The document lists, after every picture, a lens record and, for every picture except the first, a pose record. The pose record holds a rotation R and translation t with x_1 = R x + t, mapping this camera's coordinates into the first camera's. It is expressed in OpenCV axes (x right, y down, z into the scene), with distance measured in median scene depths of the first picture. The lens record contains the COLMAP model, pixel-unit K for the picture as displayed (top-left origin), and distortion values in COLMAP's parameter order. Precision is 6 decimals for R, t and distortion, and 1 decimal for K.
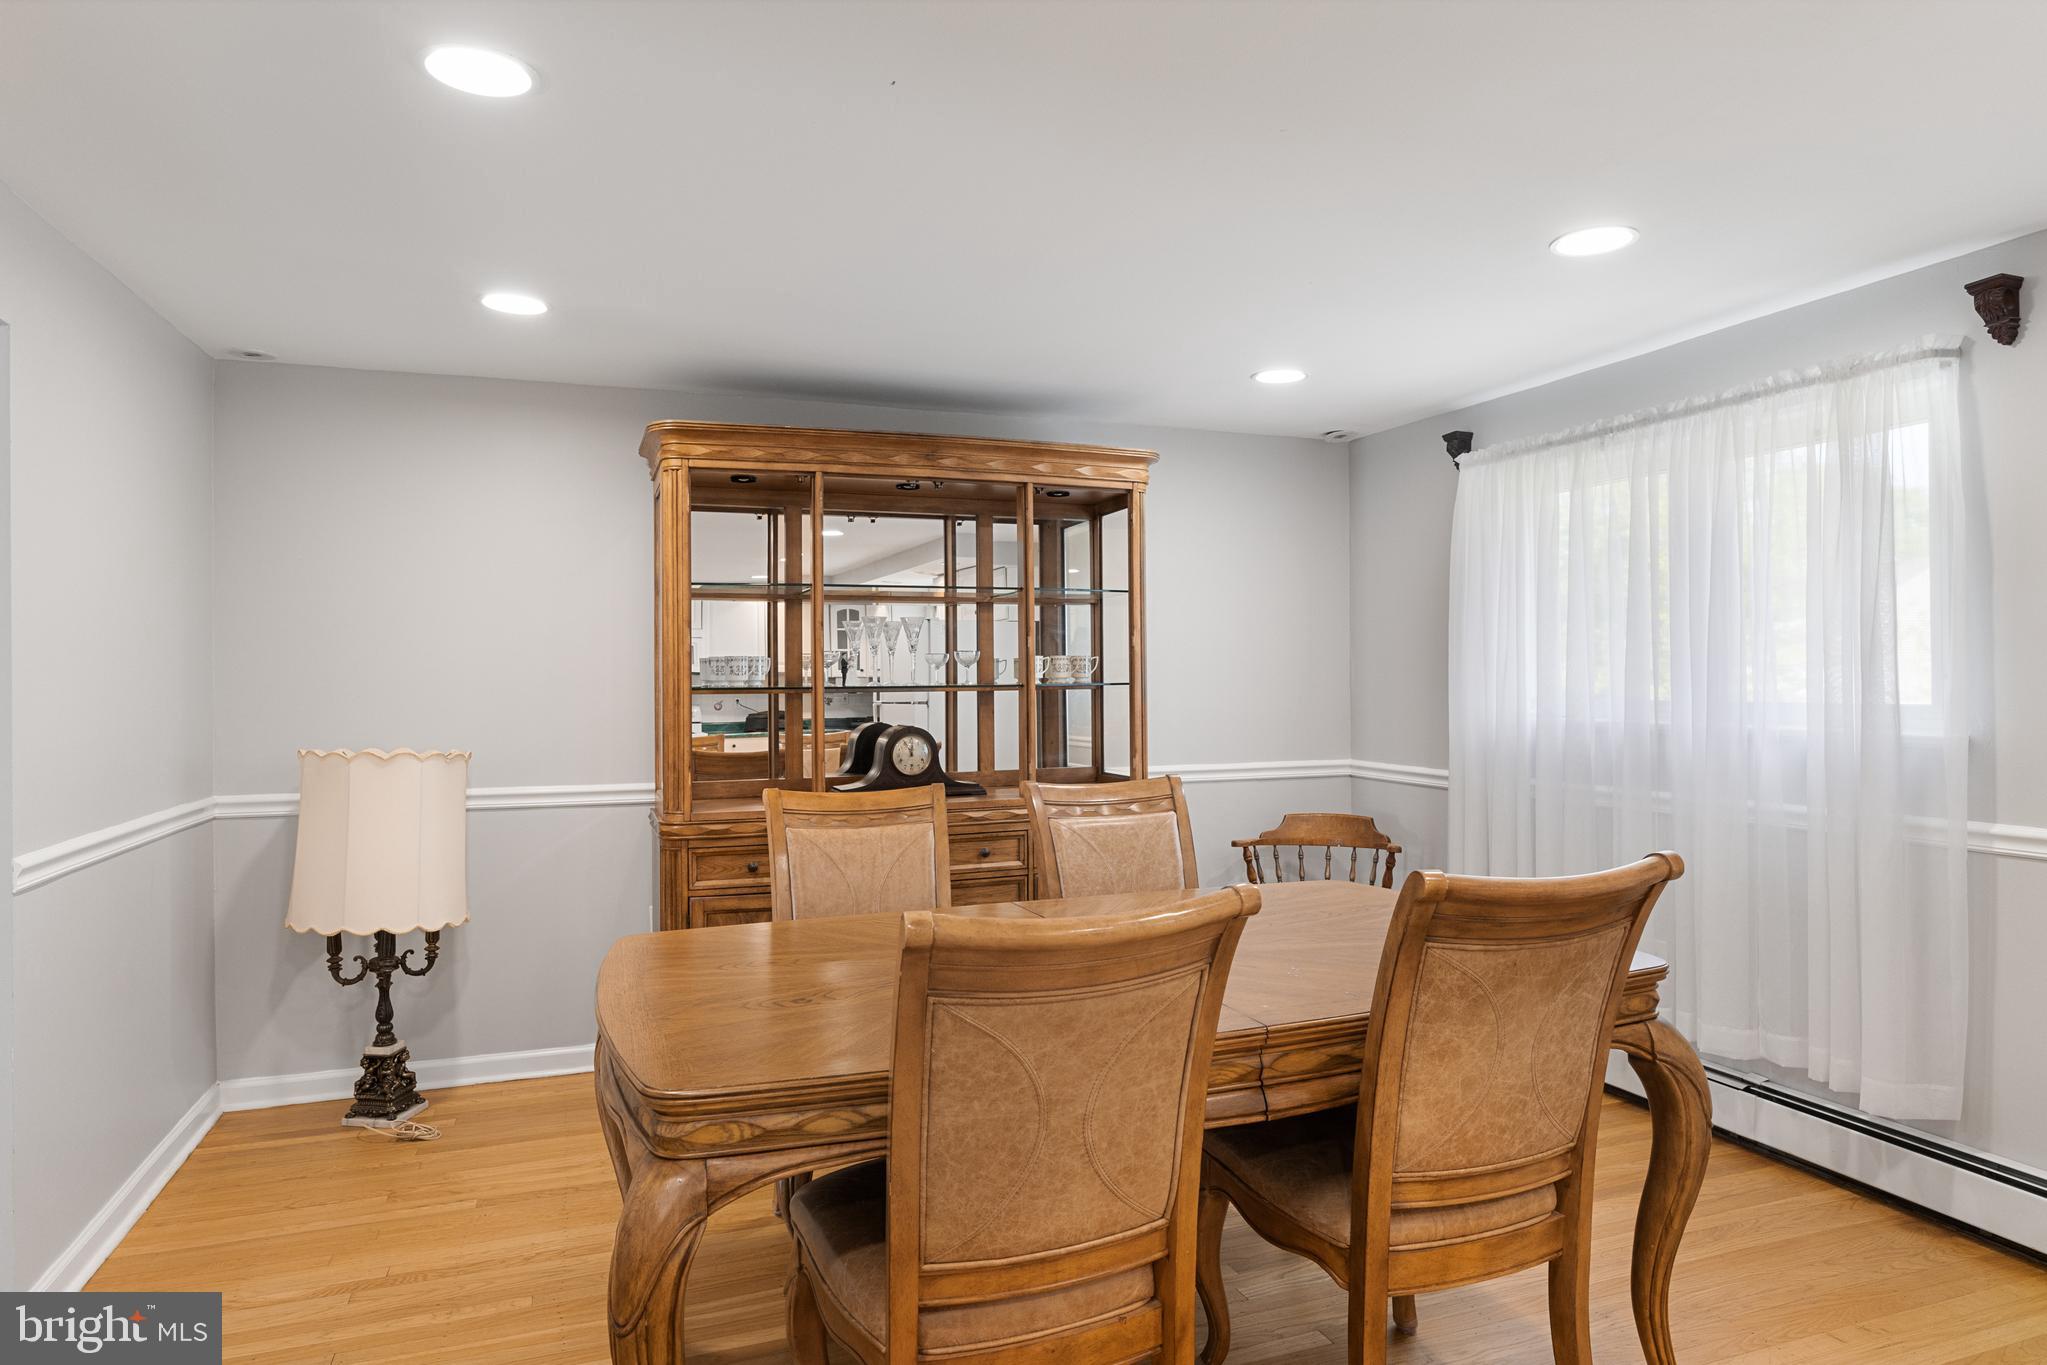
lens RADIAL K [[1188.5, 0, 1026.6], [0, 1188.5, 678.2], [0, 0, 1]] dist [-0.003658, 0.000373]
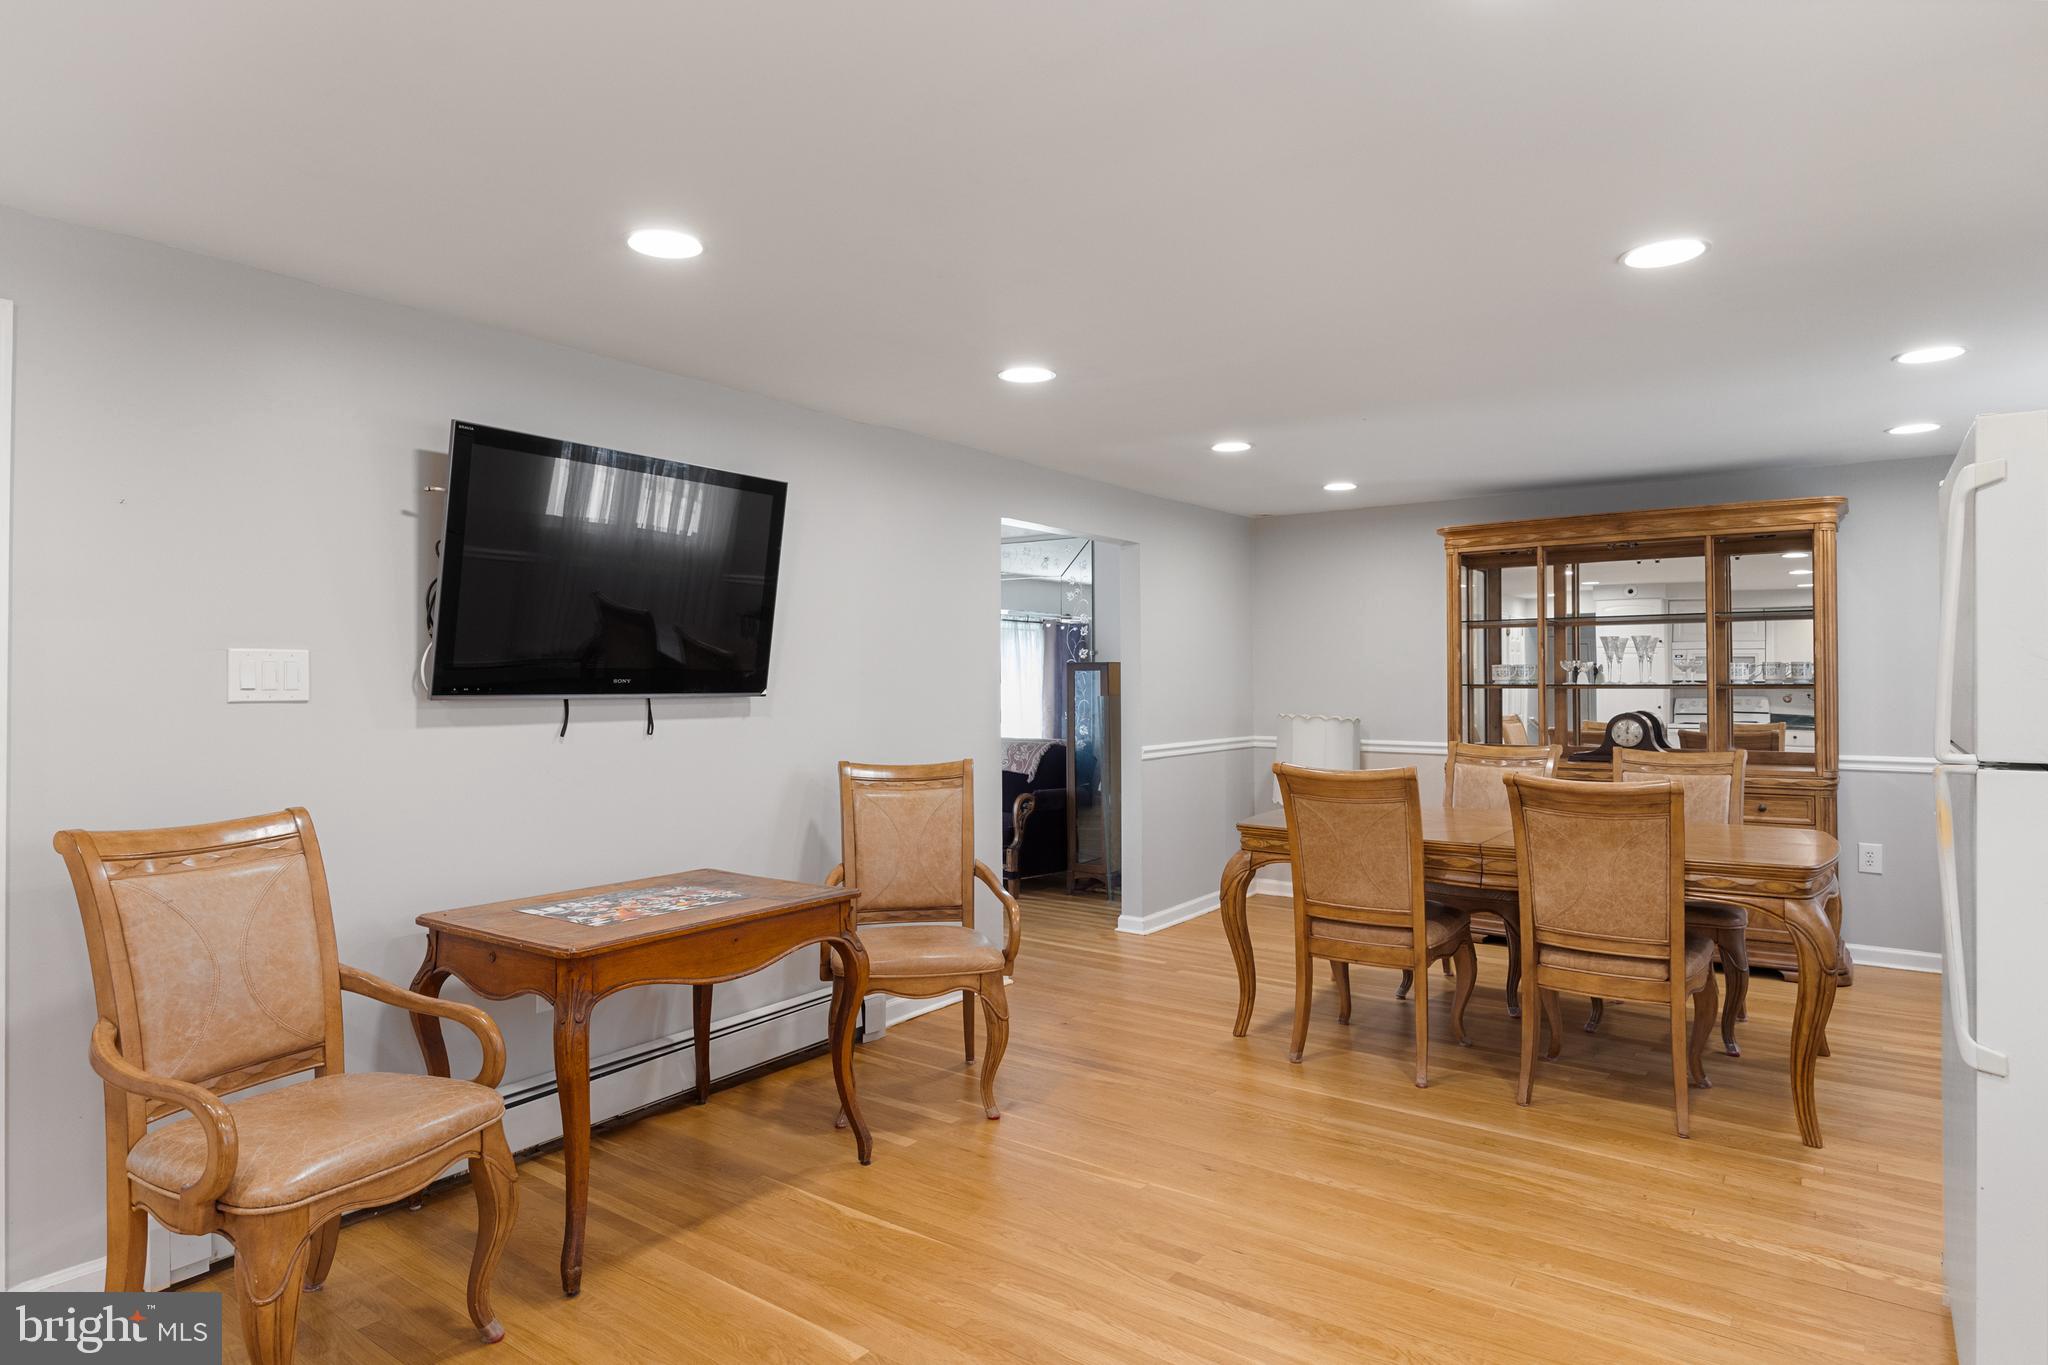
lens RADIAL K [[1135.0, 0, 1021.3], [0, 1135.0, 679.6], [0, 0, 1]] dist [-0.030143, 0.002598]
pose [[0.556164, 0.006020, -0.831051, 0.703086], [-0.000784, 0.999977, 0.006719, -0.008891], [0.831073, -0.003085, 0.556156, -0.404524]]
